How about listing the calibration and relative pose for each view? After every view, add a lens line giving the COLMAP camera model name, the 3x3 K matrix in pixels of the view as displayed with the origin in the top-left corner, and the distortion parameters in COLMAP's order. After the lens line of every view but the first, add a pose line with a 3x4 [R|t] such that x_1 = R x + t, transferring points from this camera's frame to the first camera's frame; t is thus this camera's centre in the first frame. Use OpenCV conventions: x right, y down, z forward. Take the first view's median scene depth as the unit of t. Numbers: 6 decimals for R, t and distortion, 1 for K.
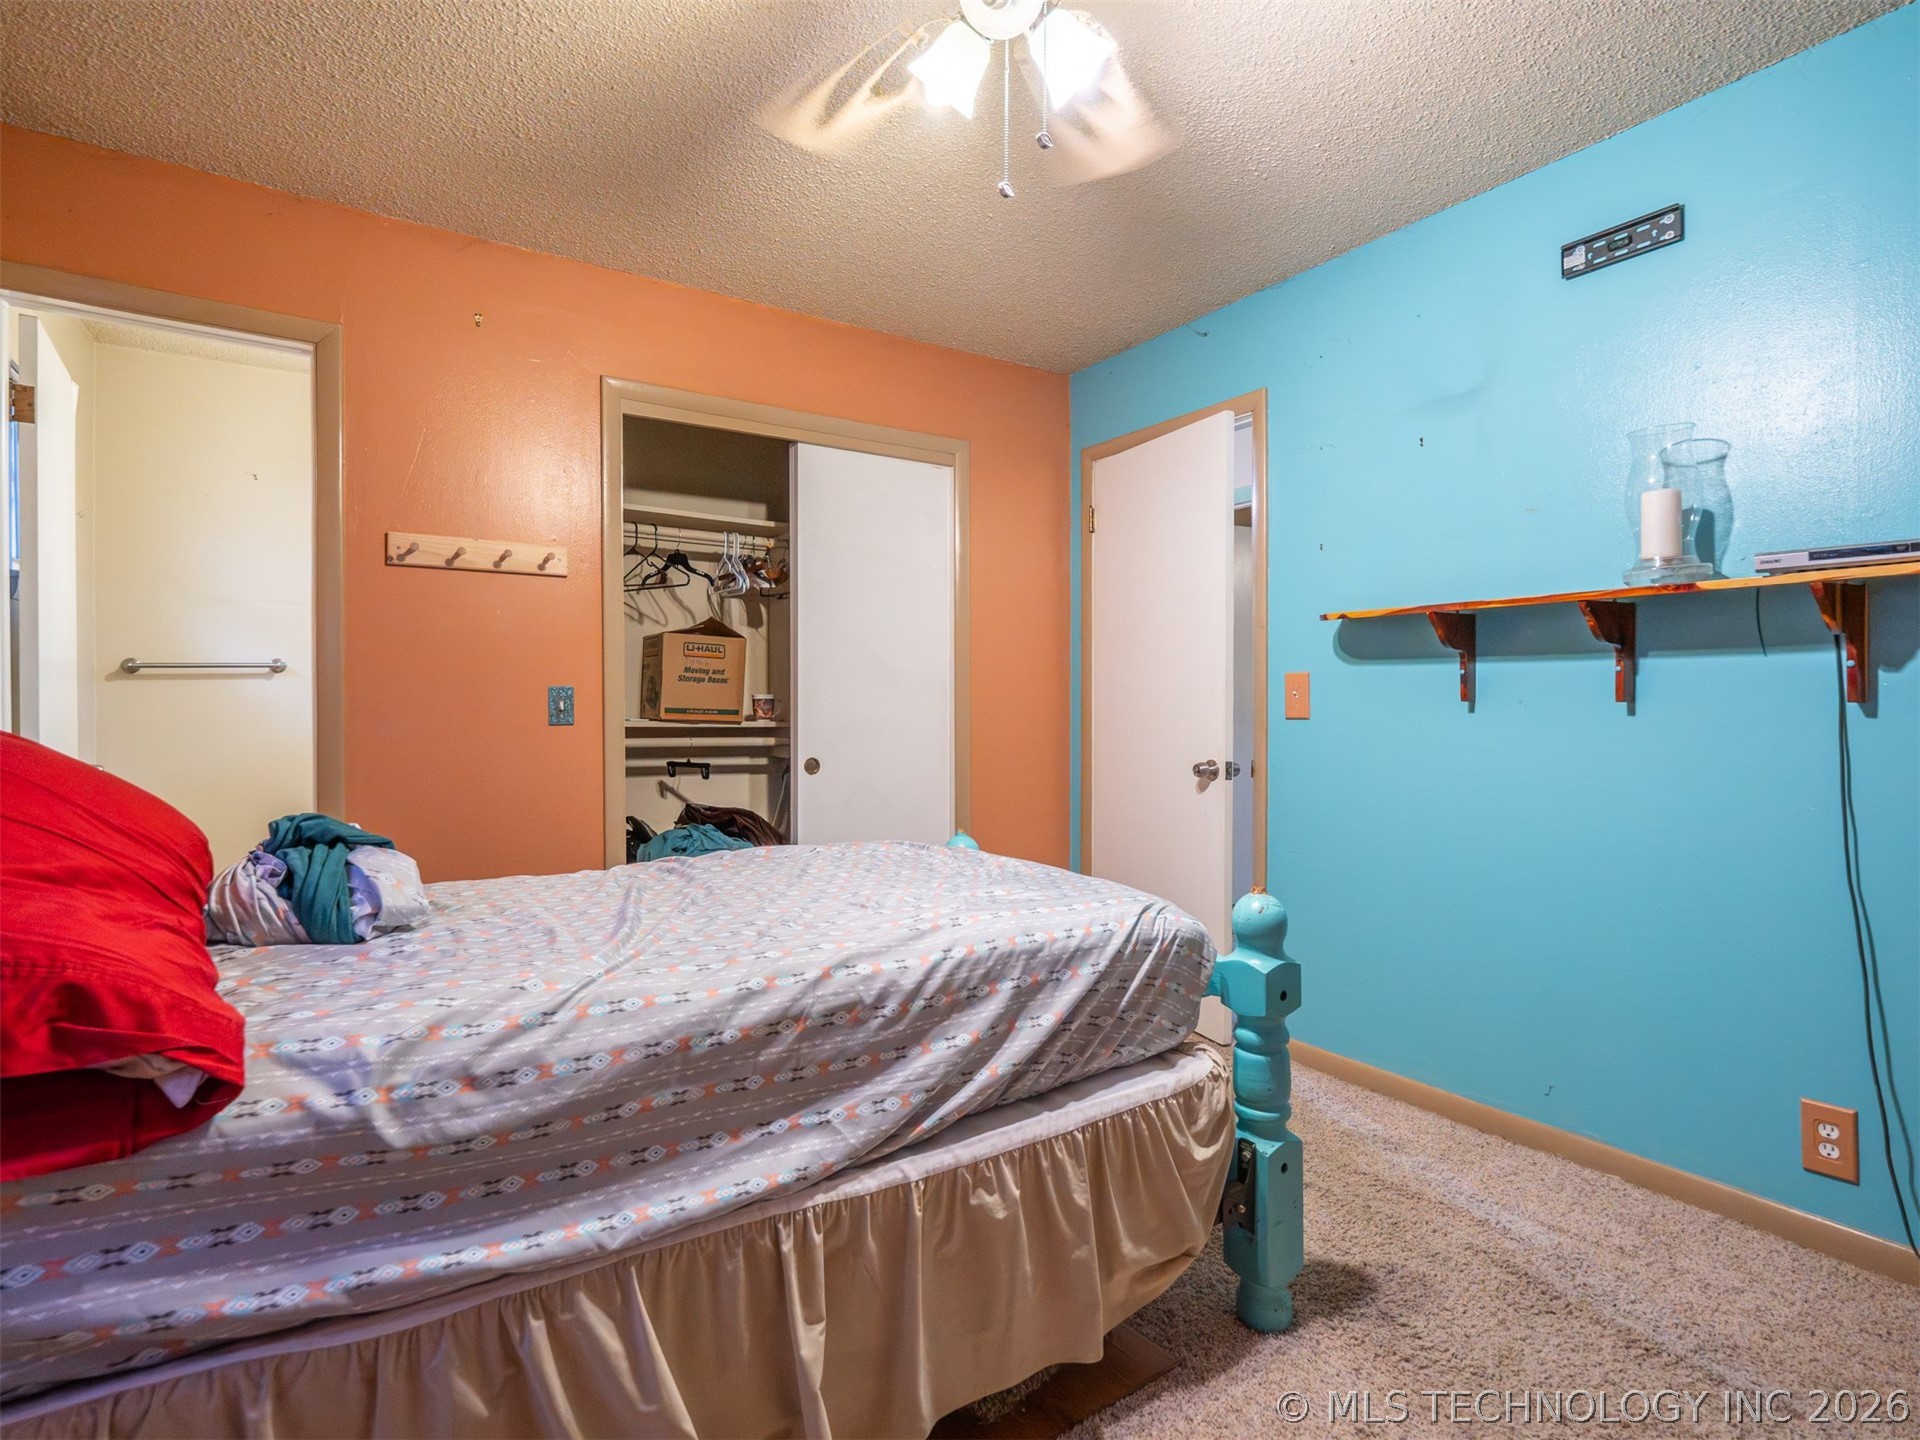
lens RADIAL K [[941.5, 0, 957.4], [0, 941.5, 720.5], [0, 0, 1]] dist [-0.009334, -0.003443]
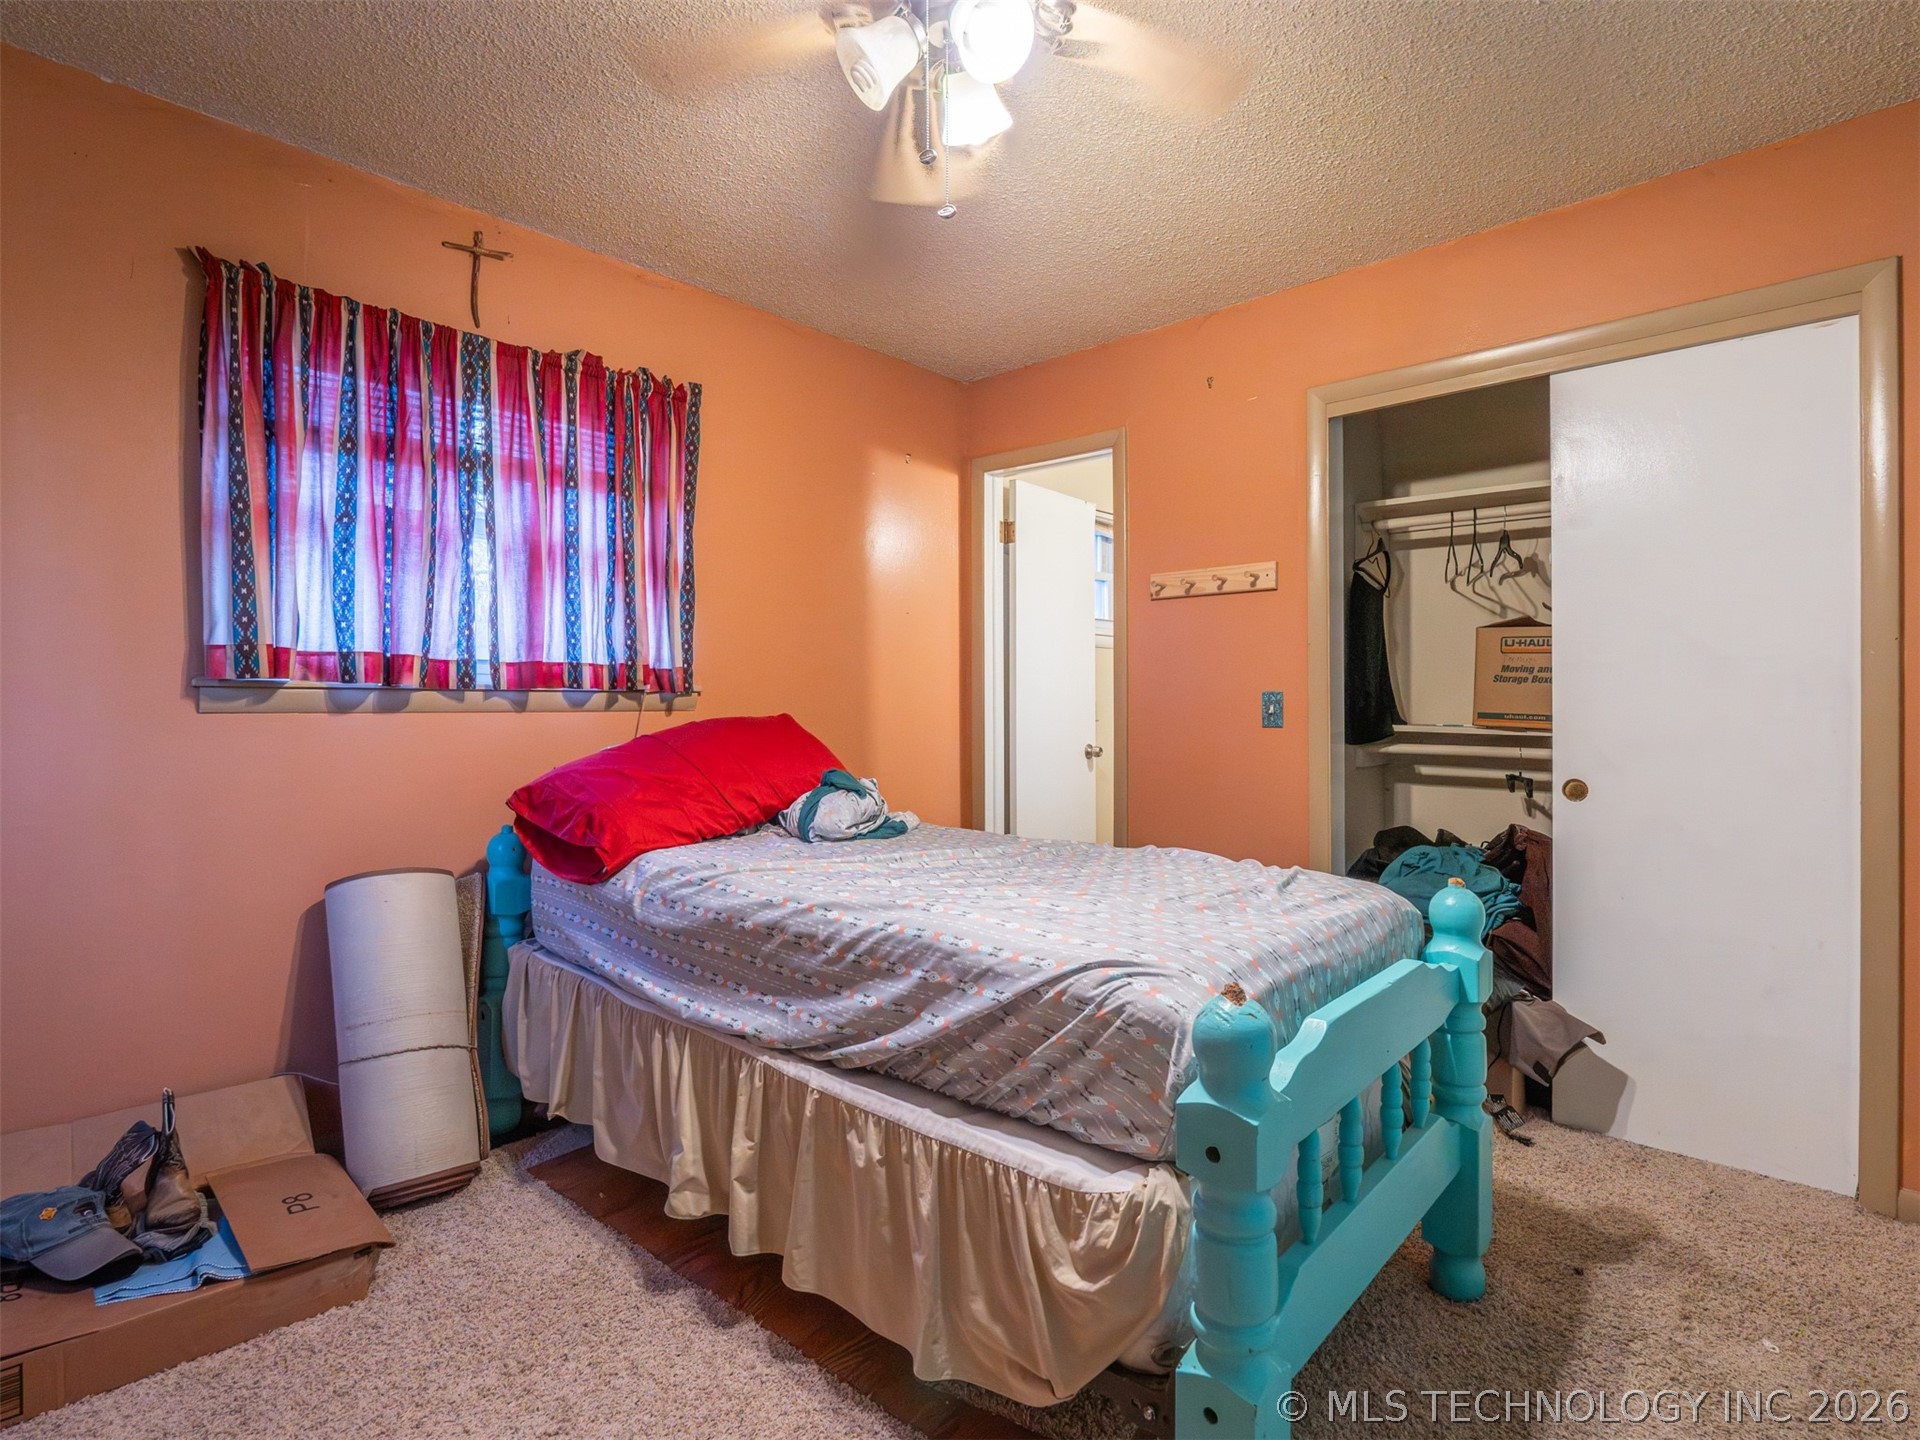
lens RADIAL K [[941.5, 0, 958.7], [0, 941.5, 716.0], [0, 0, 1]] dist [-0.009334, -0.003443]
pose [[0.261267, 0.010536, -0.965209, 1.117512], [-0.018438, 0.999812, 0.005923, -0.016515], [0.965090, 0.016249, 0.261413, 0.783791]]
